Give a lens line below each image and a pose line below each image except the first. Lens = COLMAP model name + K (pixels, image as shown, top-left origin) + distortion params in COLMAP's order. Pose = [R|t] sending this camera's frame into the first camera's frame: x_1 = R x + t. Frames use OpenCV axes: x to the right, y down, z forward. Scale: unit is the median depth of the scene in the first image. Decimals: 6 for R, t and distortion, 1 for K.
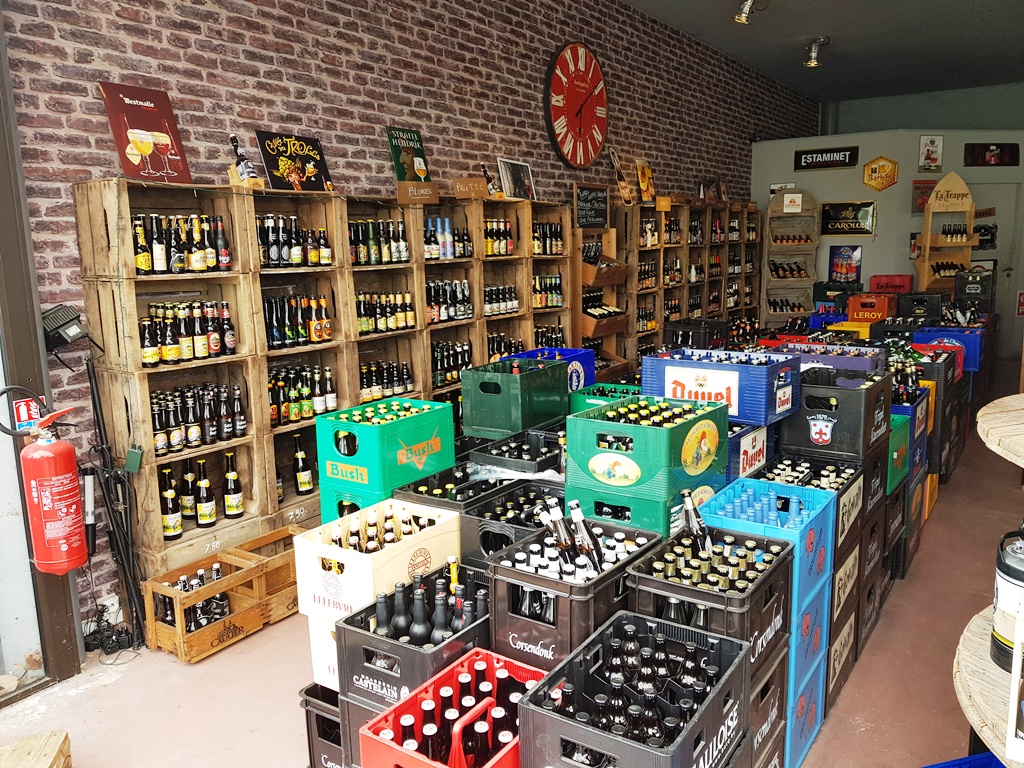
lens RADIAL K [[788.1, 0, 511.9], [0, 788.1, 384.6], [0, 0, 1]] dist [0.014960, -0.029081]
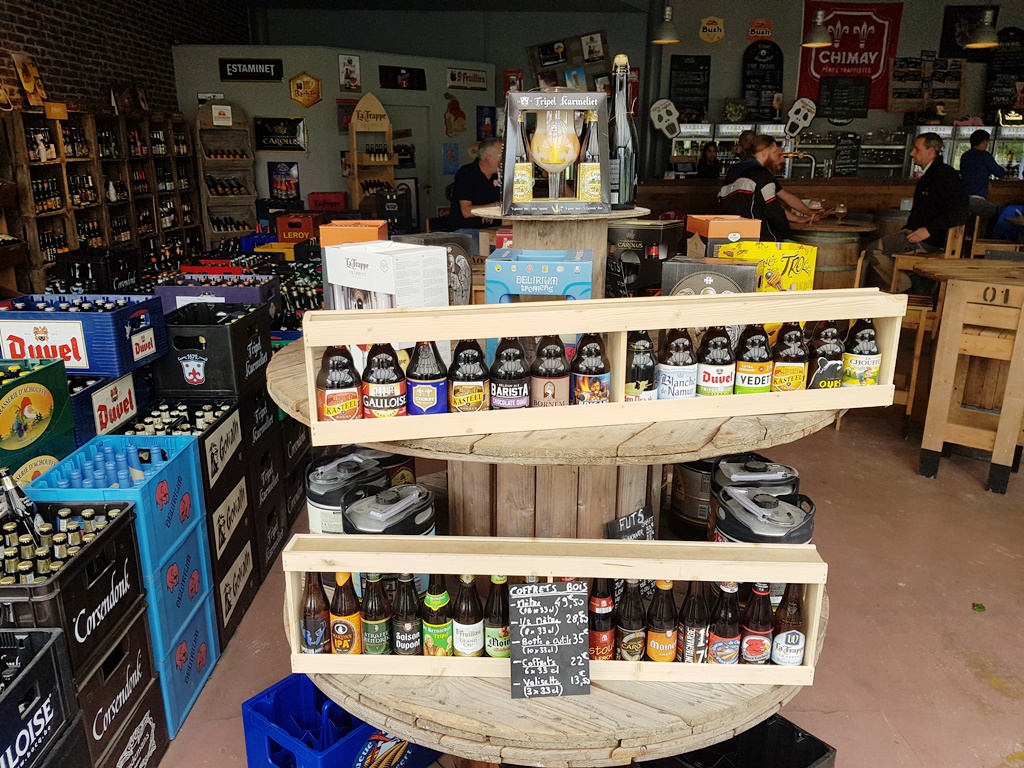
lens RADIAL K [[788.1, 0, 521.1], [0, 788.1, 388.3], [0, 0, 1]] dist [0.014960, -0.029081]
pose [[0.812662, -0.143683, 0.564744, 0.089742], [0.076776, 0.987077, 0.140654, -0.014478], [-0.577655, -0.070945, 0.813192, -0.016533]]
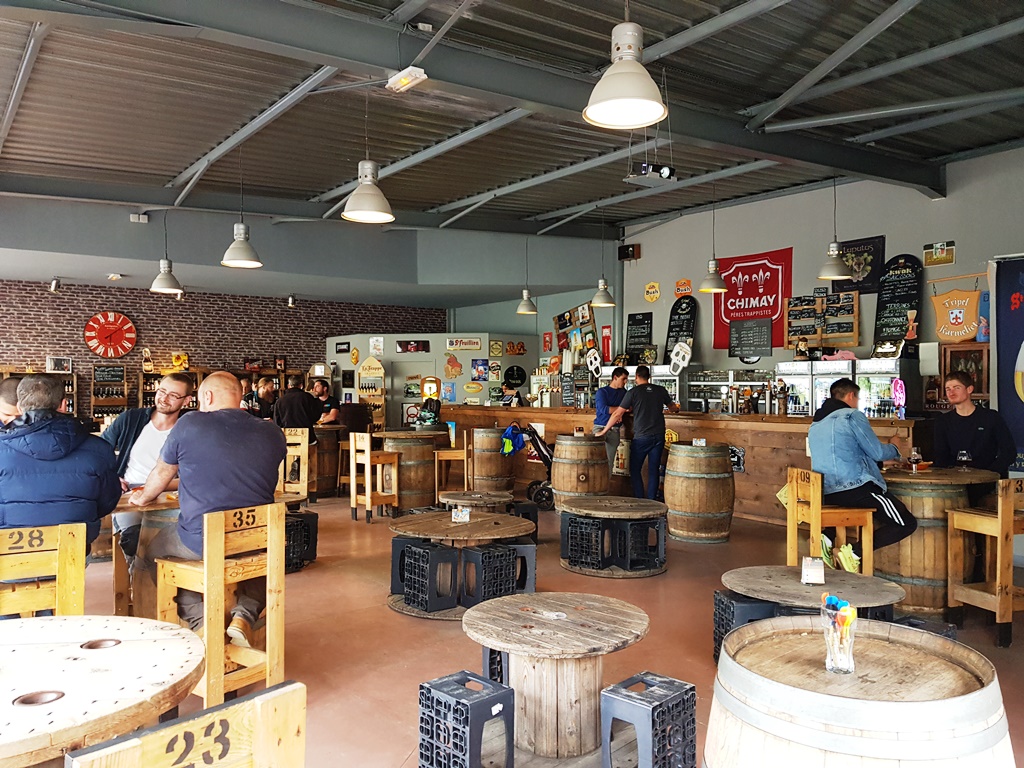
lens RADIAL K [[788.1, 0, 518.3], [0, 788.1, 383.0], [0, 0, 1]] dist [0.014960, -0.029081]
pose [[0.947730, 0.025231, -0.318074, 2.024155], [-0.081434, 0.982982, -0.164667, 0.104626], [0.308506, 0.181962, 0.933656, -0.883077]]
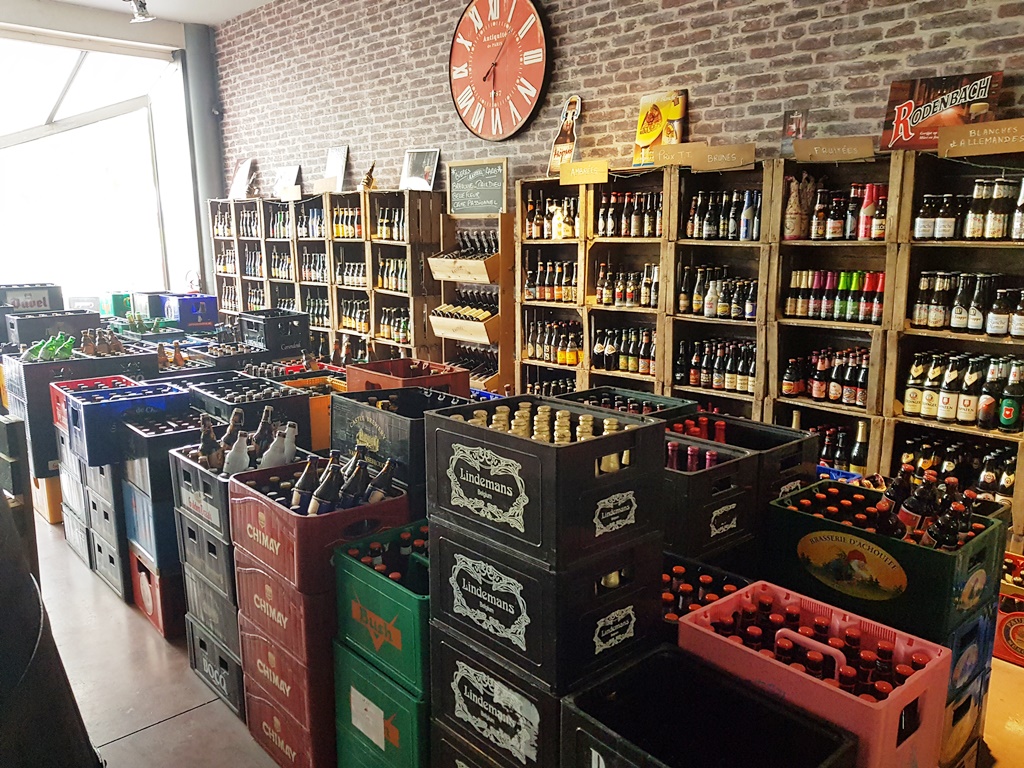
lens RADIAL K [[788.1, 0, 517.9], [0, 788.1, 383.2], [0, 0, 1]] dist [0.014960, -0.029081]
pose [[-0.230330, 0.200290, -0.952277, 0.882295], [-0.185216, 0.951677, 0.244962, -0.230320], [0.955324, 0.232799, -0.182103, 1.185867]]
